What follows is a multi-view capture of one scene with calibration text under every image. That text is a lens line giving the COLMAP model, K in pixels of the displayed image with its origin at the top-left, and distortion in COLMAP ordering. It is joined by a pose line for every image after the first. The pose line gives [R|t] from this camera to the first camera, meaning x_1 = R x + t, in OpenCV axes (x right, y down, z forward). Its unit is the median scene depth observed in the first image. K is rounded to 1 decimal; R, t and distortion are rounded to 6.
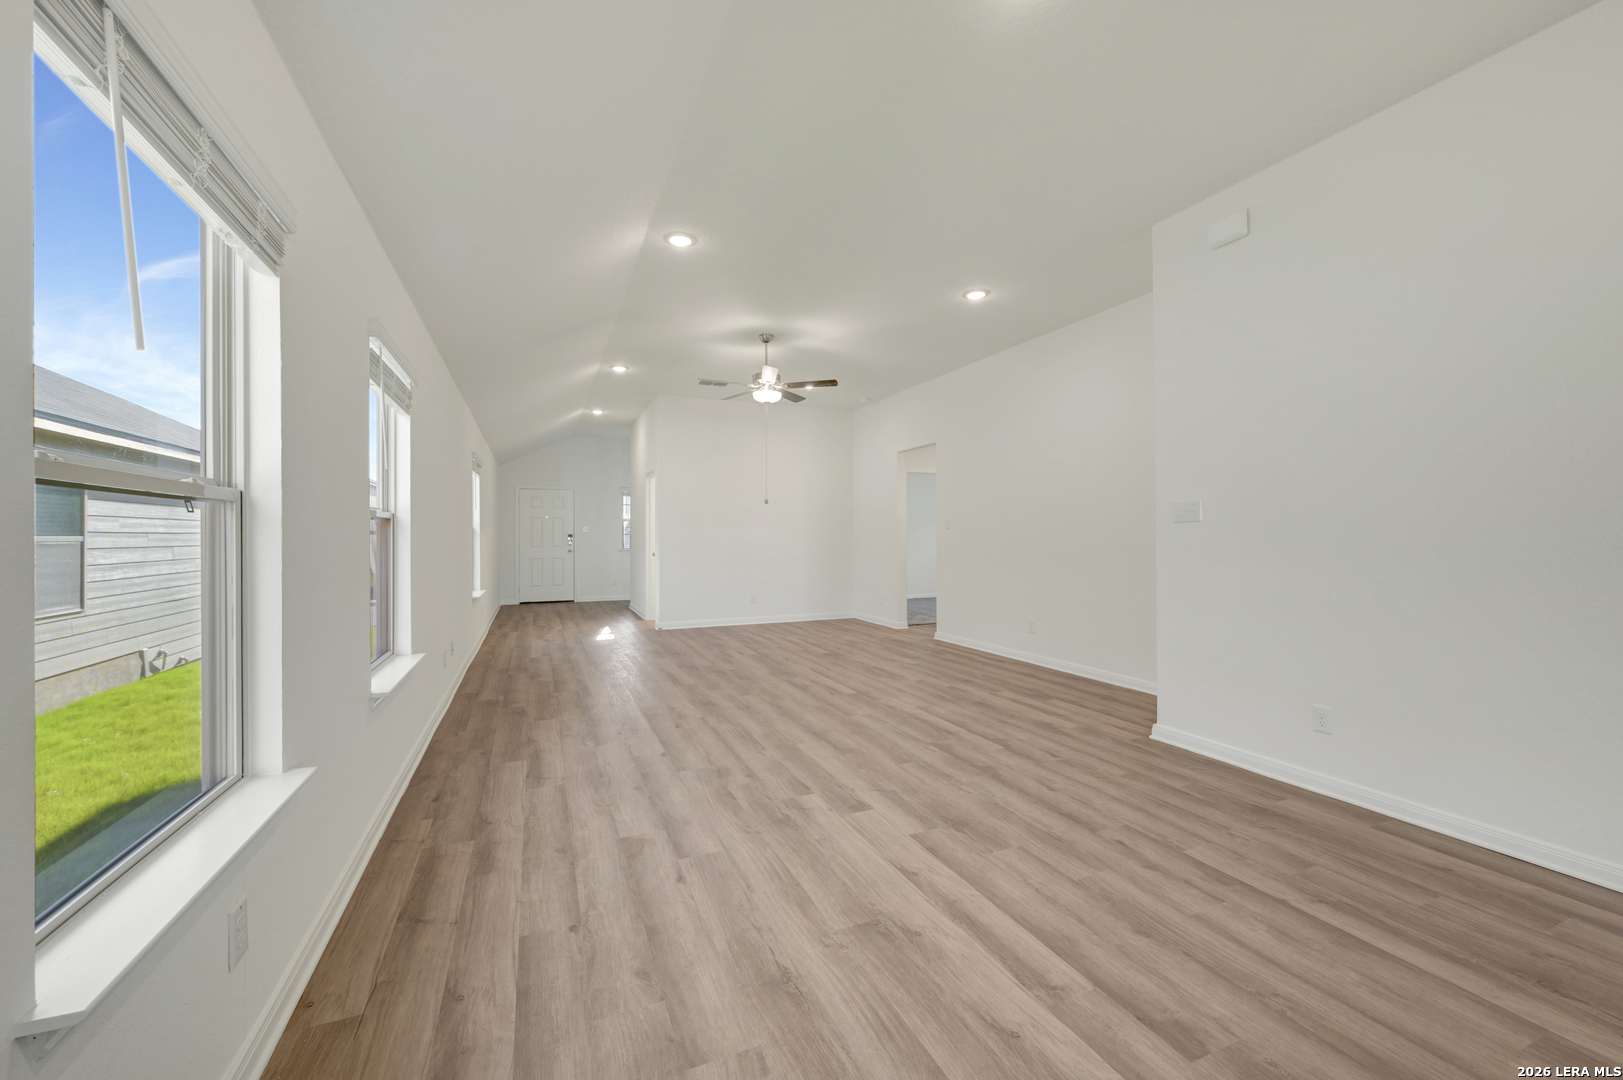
lens RADIAL K [[642.0, 0, 814.1], [0, 642.0, 530.2], [0, 0, 1]] dist [0.000027, -0.000187]
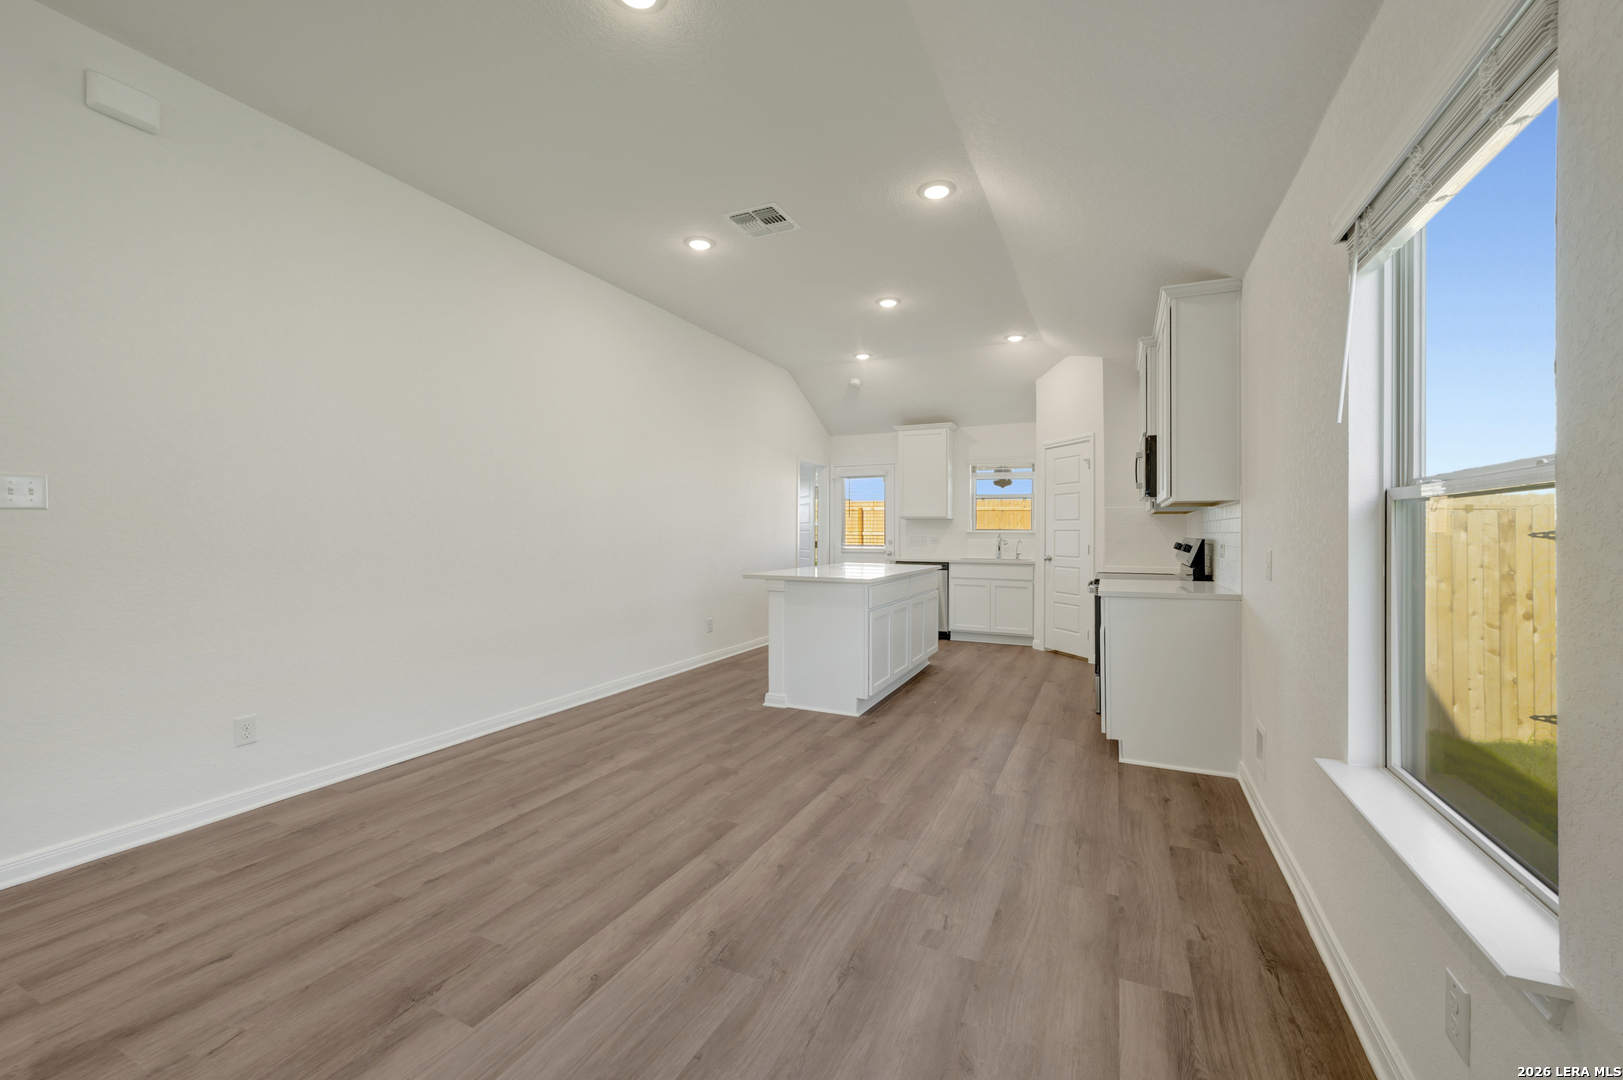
lens RADIAL K [[642.0, 0, 814.1], [0, 642.0, 530.2], [0, 0, 1]] dist [0.000027, -0.000187]
pose [[-0.660759, 0.003385, 0.750591, -0.357297], [-0.008334, 0.999895, -0.011846, 0.007265], [-0.750552, -0.014082, -0.660661, 0.798985]]
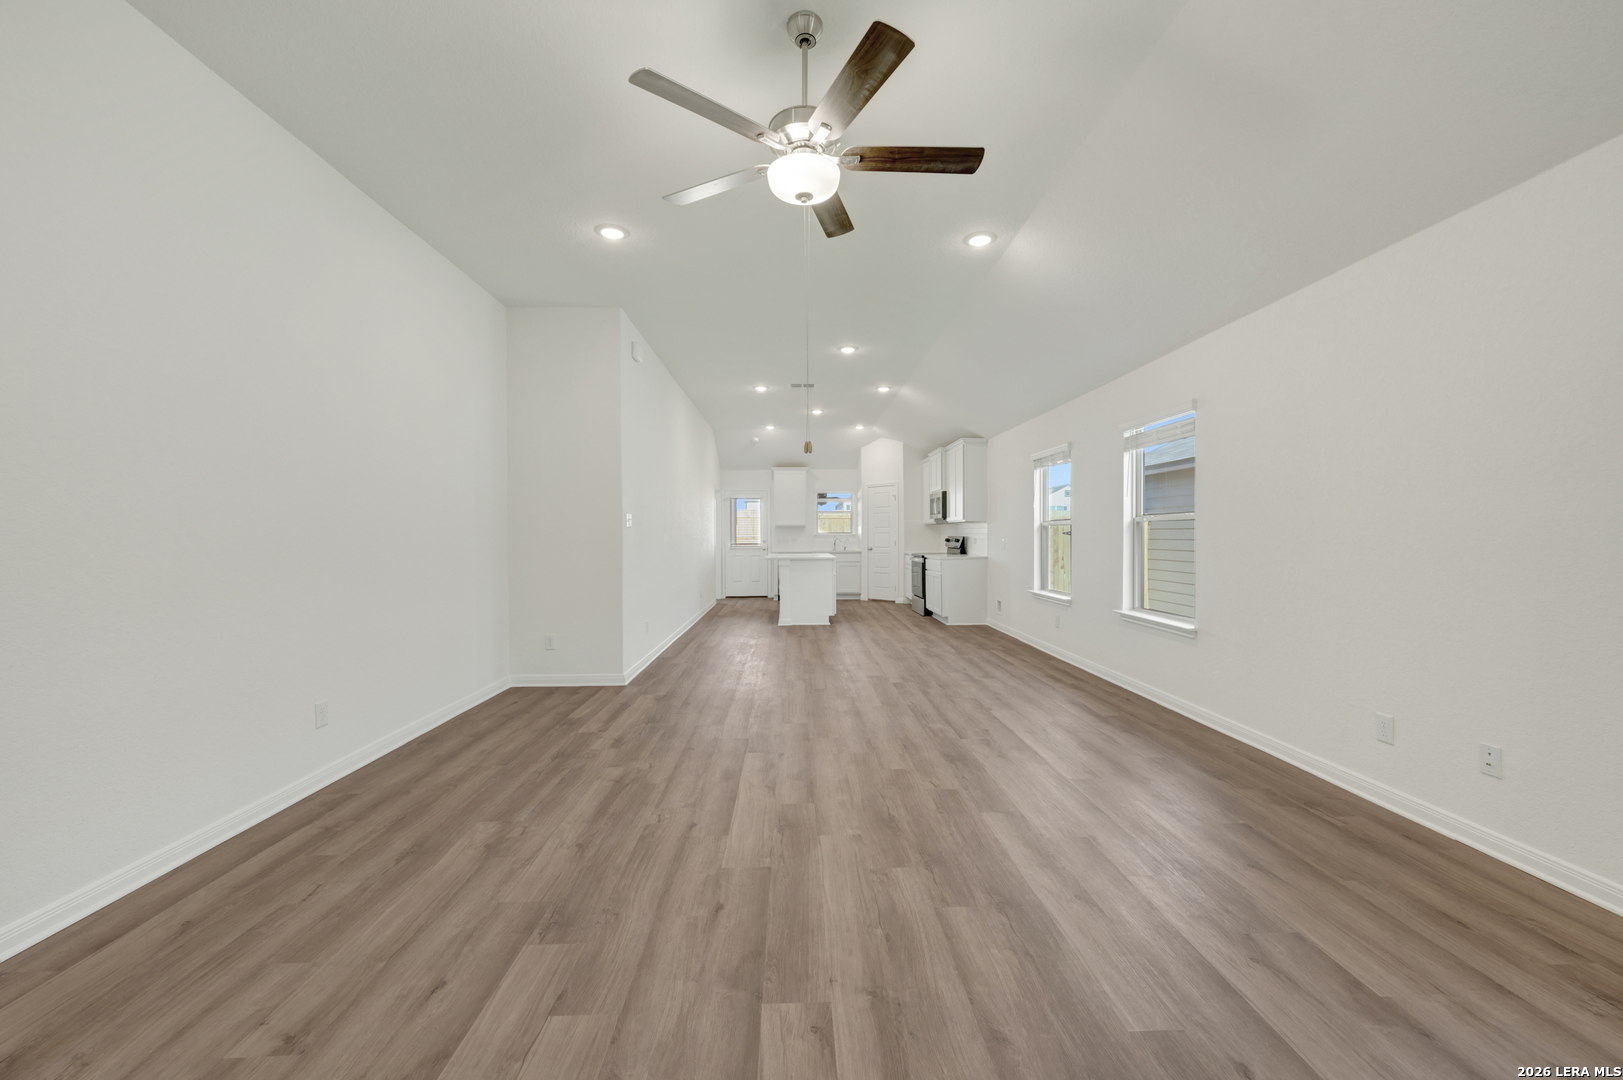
lens RADIAL K [[638.2, 0, 814.1], [0, 638.2, 542.3], [0, 0, 1]] dist [0.000679, -0.000060]
pose [[-0.930890, 0.004527, 0.365273, -0.347618], [0.005418, 0.999984, 0.001413, 0.020508], [-0.365260, 0.003295, -0.930900, 2.140078]]
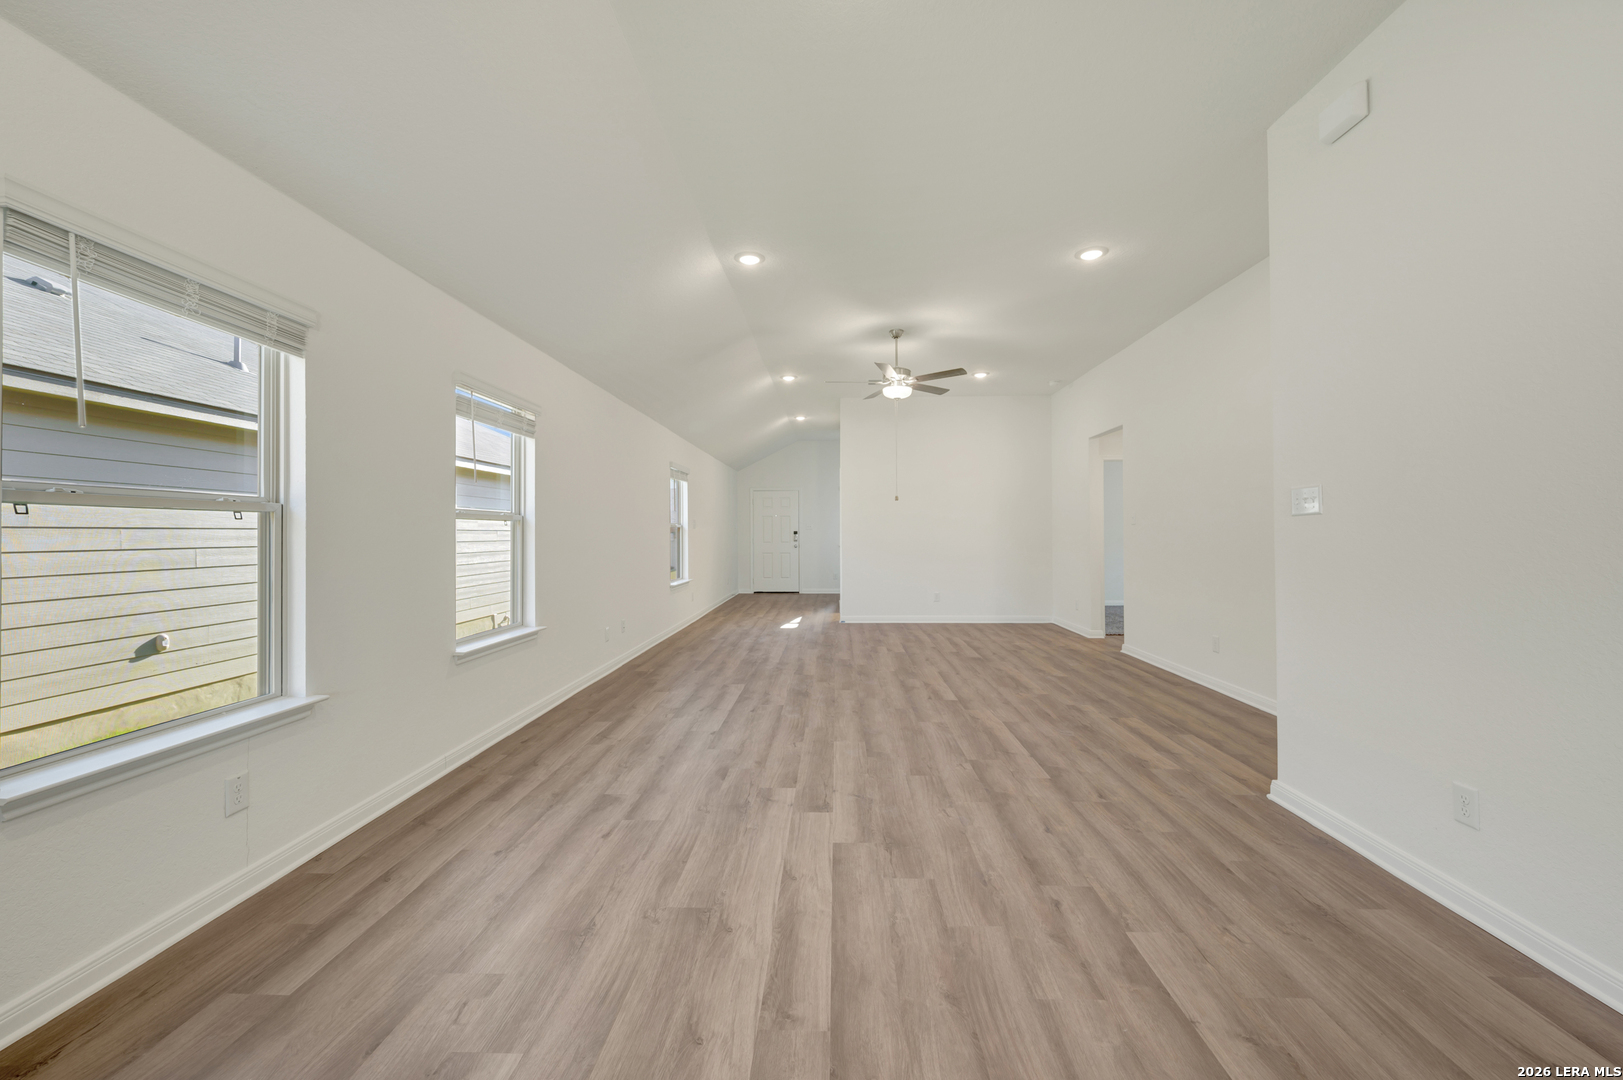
lens RADIAL K [[643.8, 0, 814.5], [0, 643.8, 524.5], [0, 0, 1]] dist [-0.000455, -0.000030]
pose [[0.903379, -0.005919, -0.428802, 0.371171], [0.004511, 0.999981, -0.004300, -0.001094], [0.428819, 0.001950, 0.903388, 0.074846]]
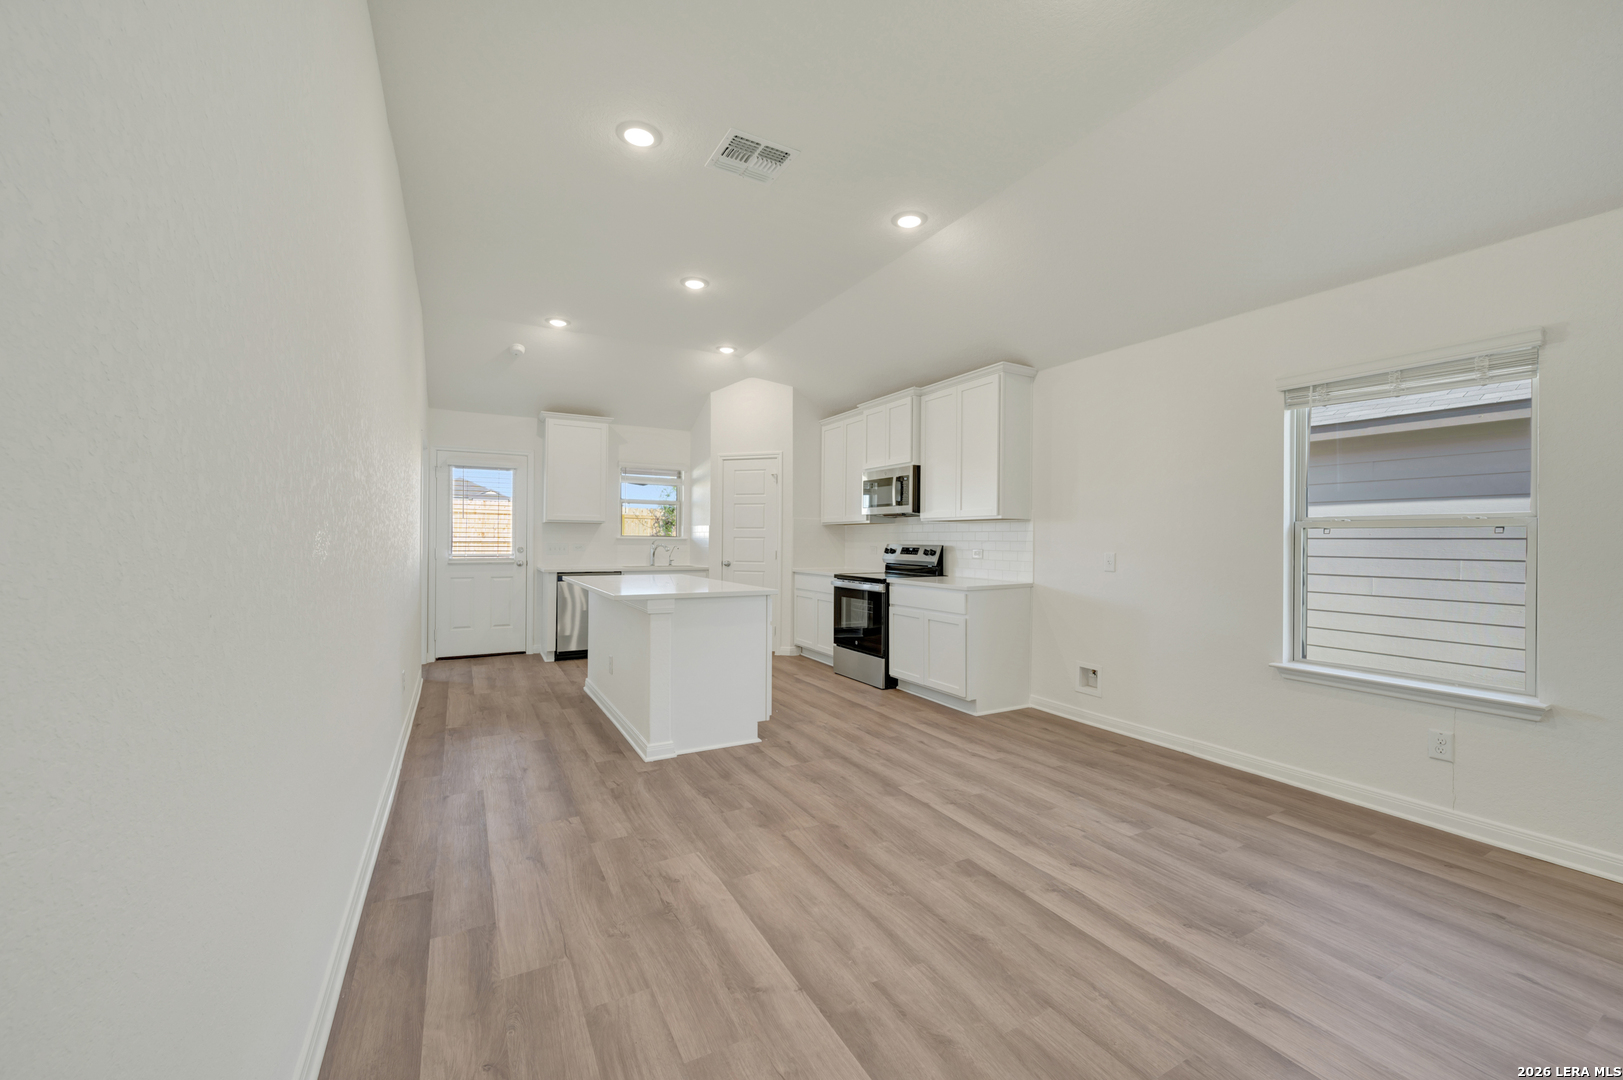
lens RADIAL K [[639.9, 0, 814.6], [0, 639.9, 542.6], [0, 0, 1]] dist [0.000336, 0.000050]
pose [[-0.995290, -0.004874, -0.096823, 0.448203], [-0.004295, 0.999972, -0.006188, 0.007802], [0.096851, -0.005743, -0.995282, 1.022222]]
